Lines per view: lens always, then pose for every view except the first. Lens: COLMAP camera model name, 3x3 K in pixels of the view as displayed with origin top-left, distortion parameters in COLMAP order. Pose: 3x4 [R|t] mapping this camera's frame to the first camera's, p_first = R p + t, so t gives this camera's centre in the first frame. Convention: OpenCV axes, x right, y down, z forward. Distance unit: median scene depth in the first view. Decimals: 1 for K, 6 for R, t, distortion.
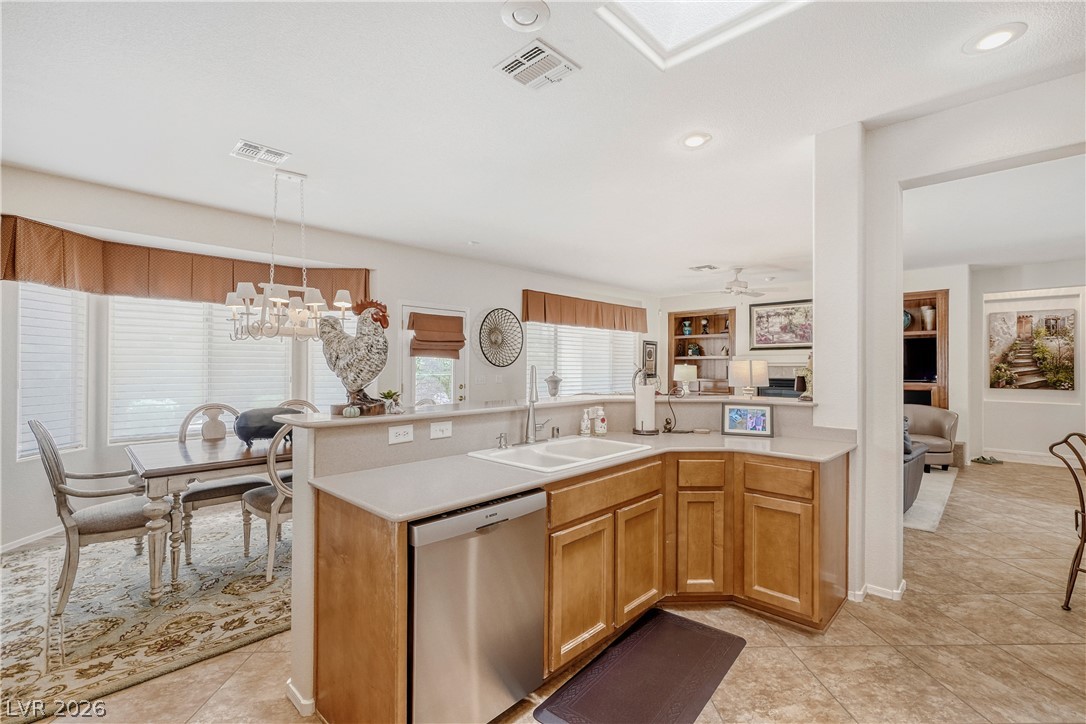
lens RADIAL K [[479.4, 0, 537.1], [0, 479.4, 361.8], [0, 0, 1]] dist [-0.008498, 0.003714]
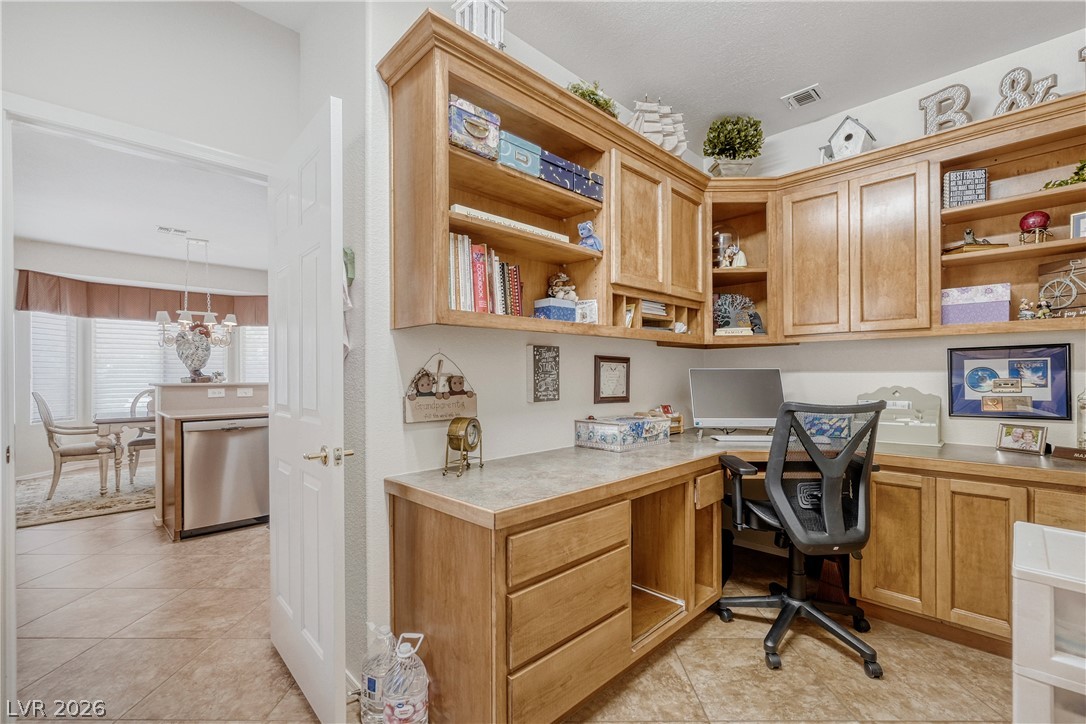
lens RADIAL K [[479.4, 0, 535.7], [0, 479.4, 372.1], [0, 0, 1]] dist [-0.008498, 0.003714]
pose [[0.999458, -0.006993, -0.032166, 0.311638], [0.007015, 0.999975, 0.000545, 0.022260], [0.032162, -0.000771, 0.999482, -0.257894]]
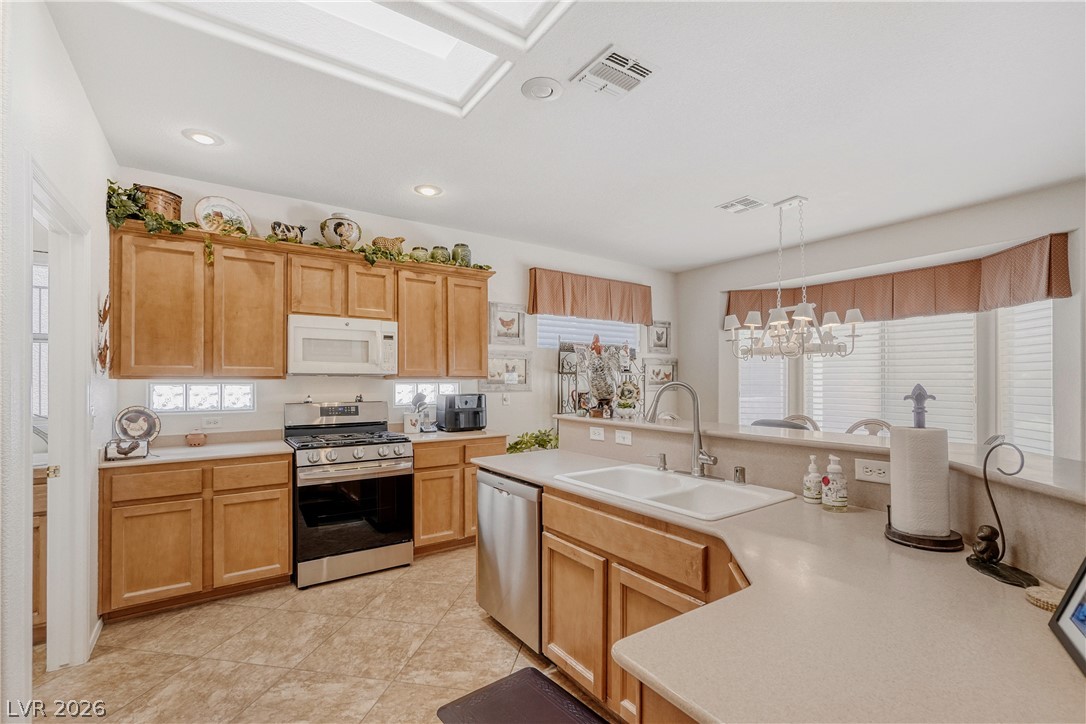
lens RADIAL K [[479.4, 0, 545.9], [0, 479.4, 378.1], [0, 0, 1]] dist [-0.008498, 0.003714]
pose [[-0.187841, -0.008632, -0.982162, 0.306979], [0.007486, 0.999920, -0.010220, 0.003147], [0.982171, -0.009272, -0.187761, 0.327537]]
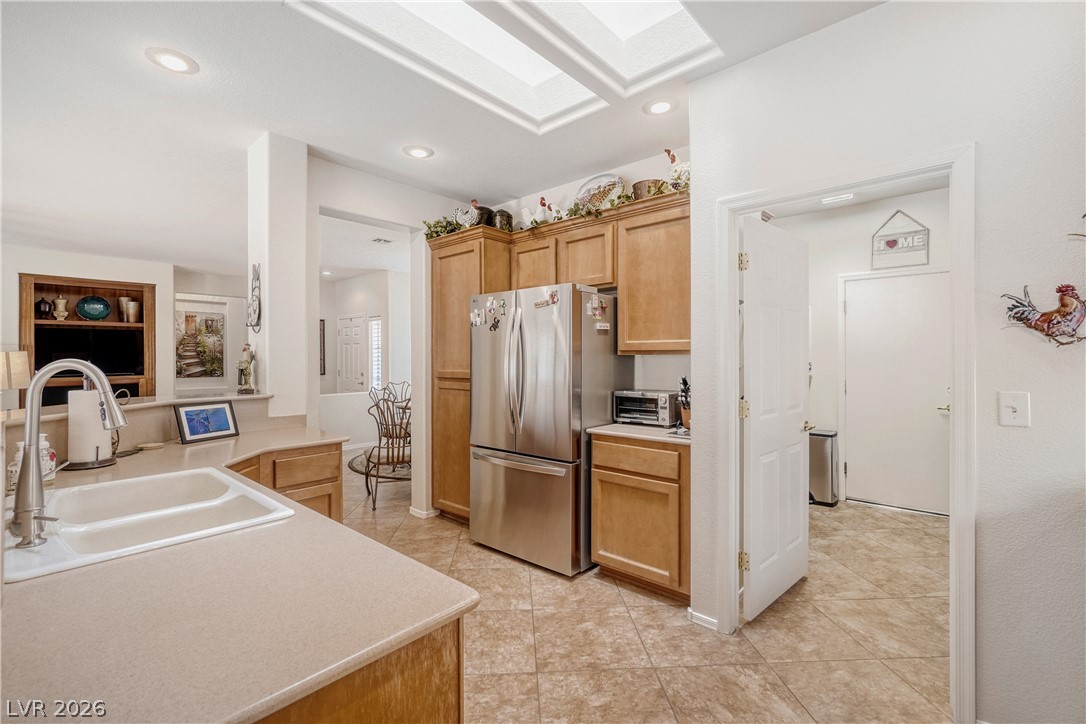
lens RADIAL K [[479.4, 0, 538.3], [0, 479.4, 358.6], [0, 0, 1]] dist [-0.008498, 0.003714]
pose [[-0.027051, -0.006086, 0.999616, -0.190269], [-0.002473, 0.999979, 0.006021, 0.000801], [-0.999631, -0.002309, -0.027065, 0.189116]]
